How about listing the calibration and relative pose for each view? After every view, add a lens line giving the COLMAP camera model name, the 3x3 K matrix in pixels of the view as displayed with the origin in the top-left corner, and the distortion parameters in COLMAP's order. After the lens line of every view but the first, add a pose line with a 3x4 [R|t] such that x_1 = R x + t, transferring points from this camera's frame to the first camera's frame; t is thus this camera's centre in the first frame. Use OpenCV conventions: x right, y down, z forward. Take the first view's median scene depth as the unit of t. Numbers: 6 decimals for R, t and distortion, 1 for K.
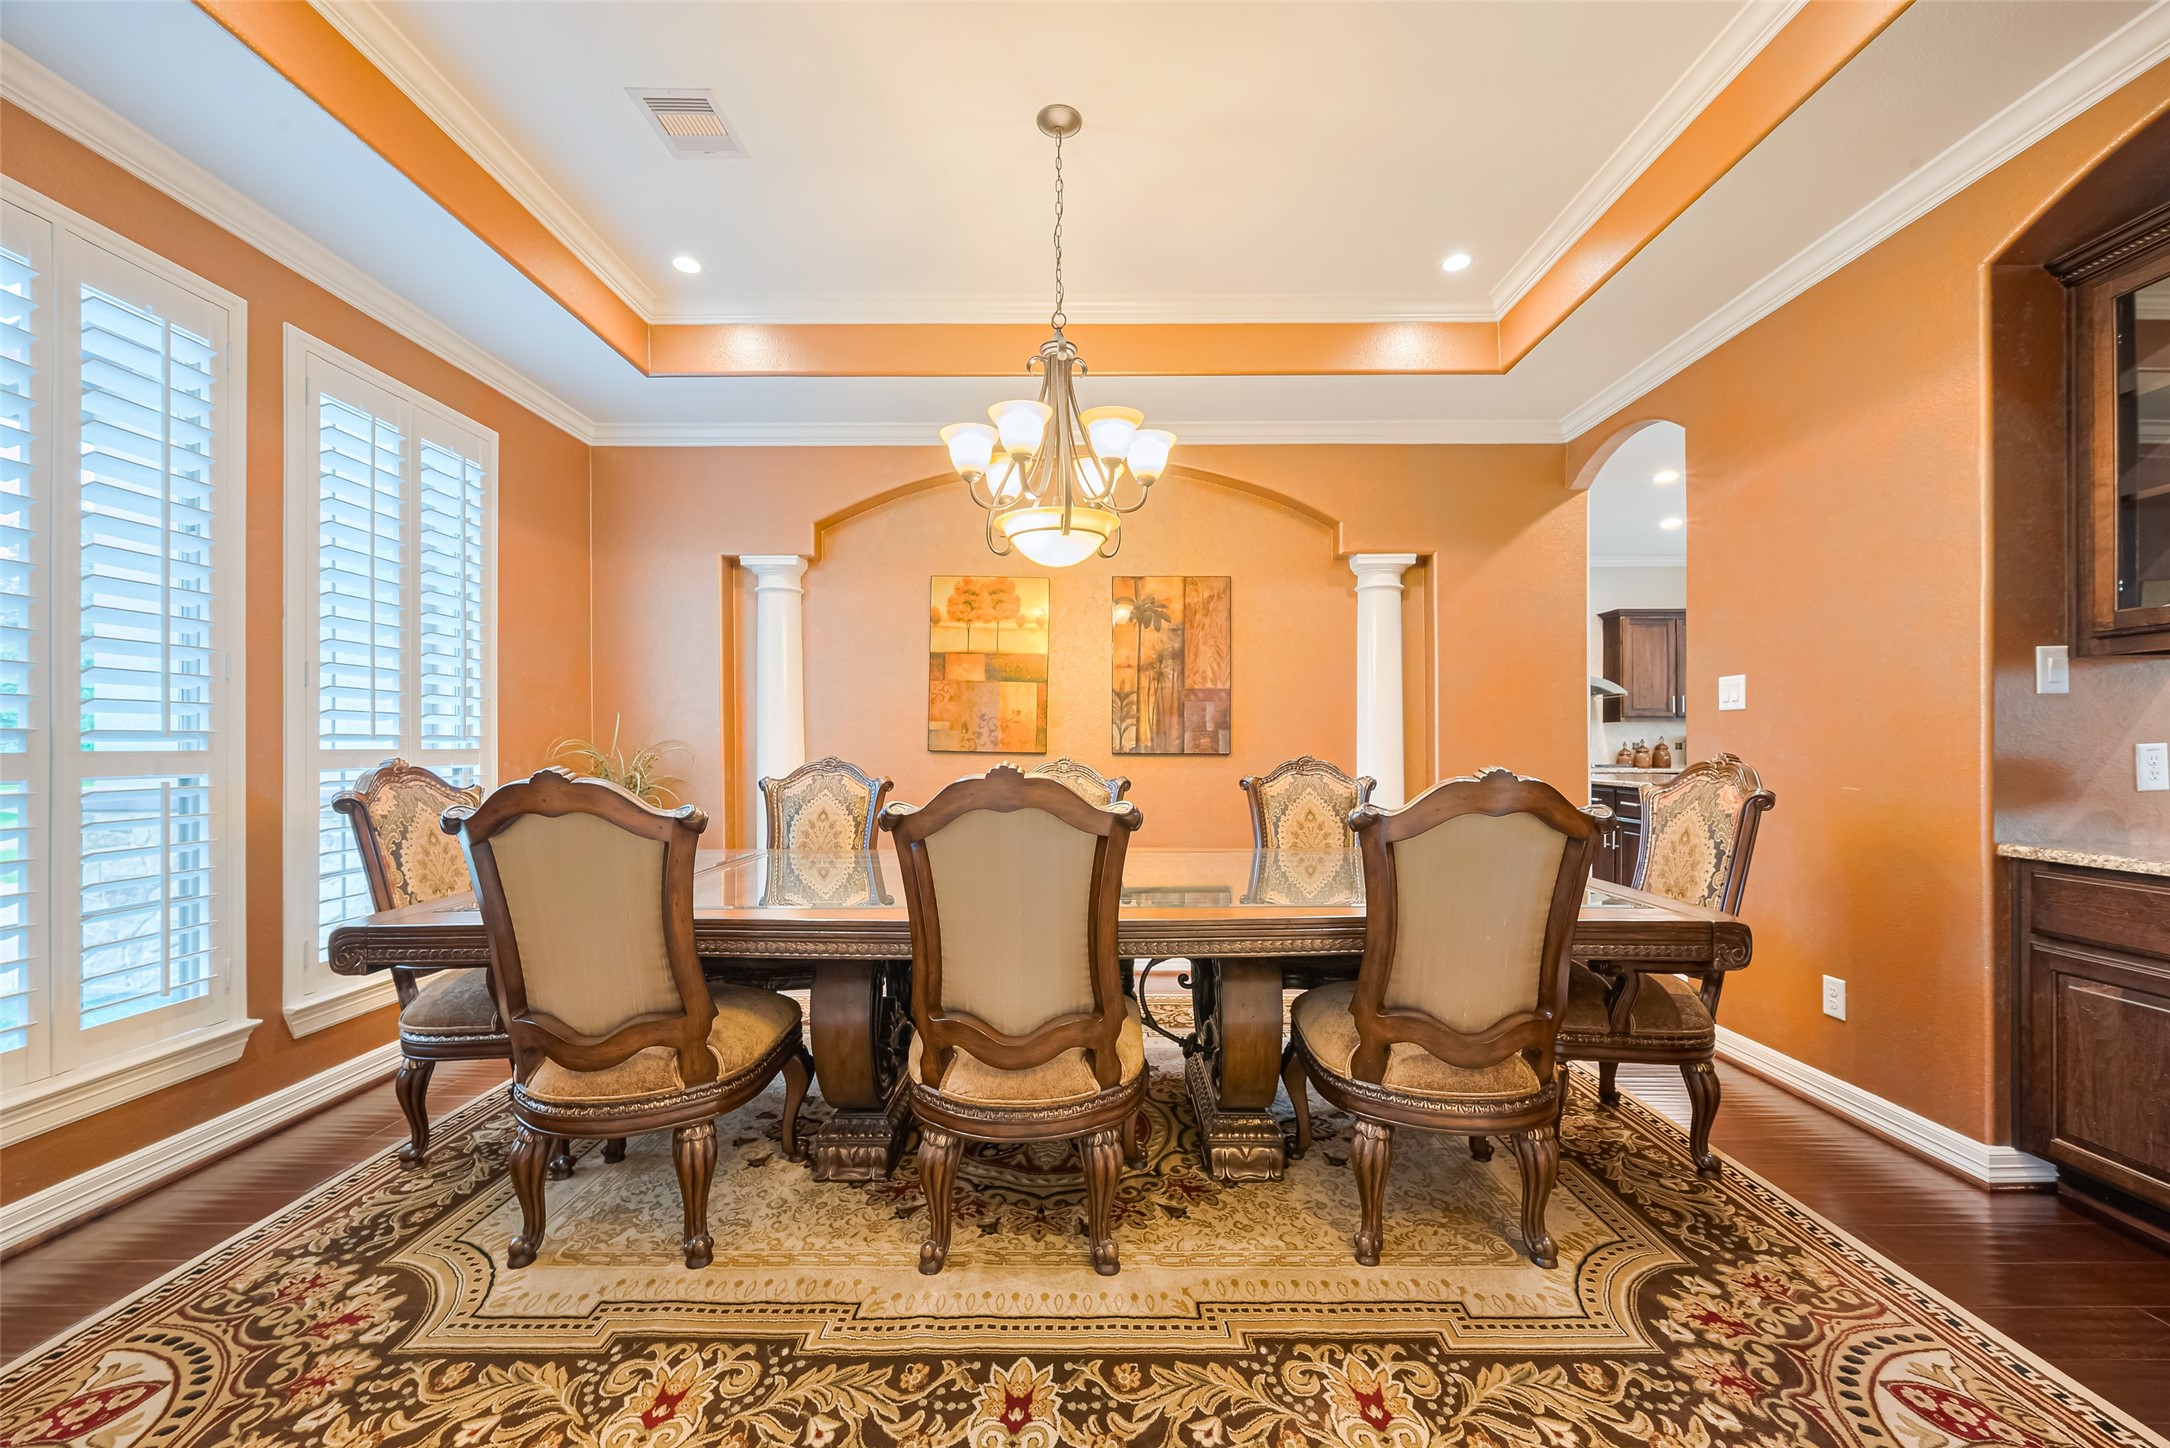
lens RADIAL K [[861.6, 0, 1089.4], [0, 861.6, 742.0], [0, 0, 1]] dist [-0.000542, -0.000099]
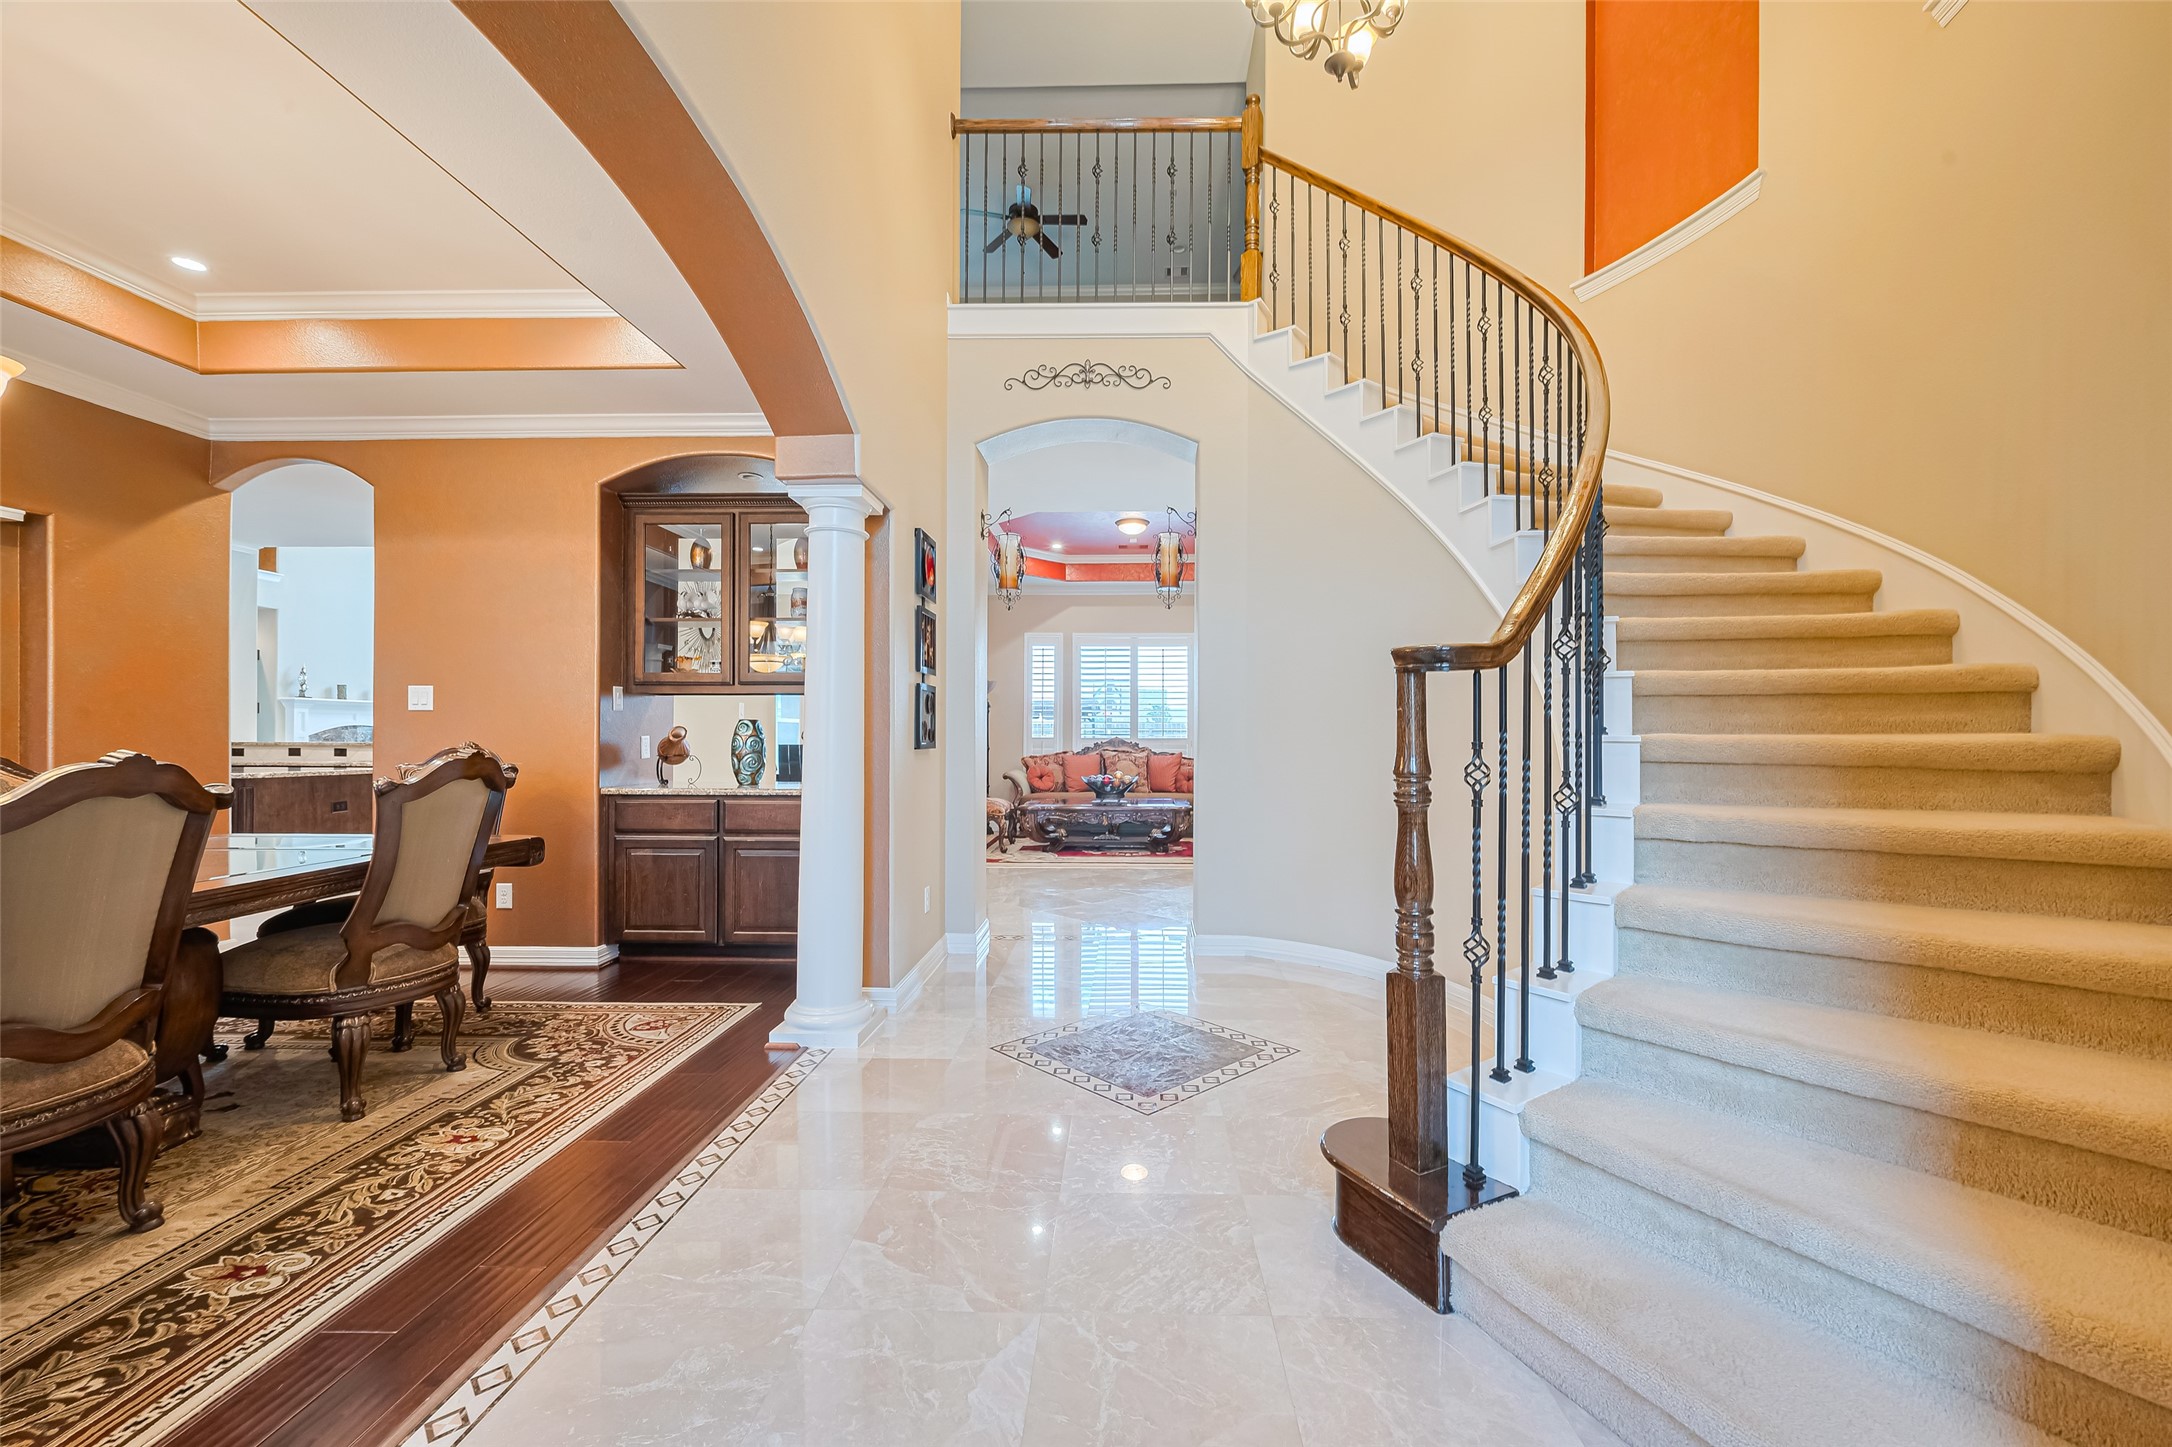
lens RADIAL K [[862.4, 0, 1090.0], [0, 862.4, 734.0], [0, 0, 1]] dist [-0.000542, -0.000099]
pose [[0.042183, 0.004107, 0.999101, -1.004759], [-0.004352, 0.999983, -0.003927, 0.001511], [-0.999100, -0.004183, 0.042200, -0.207783]]
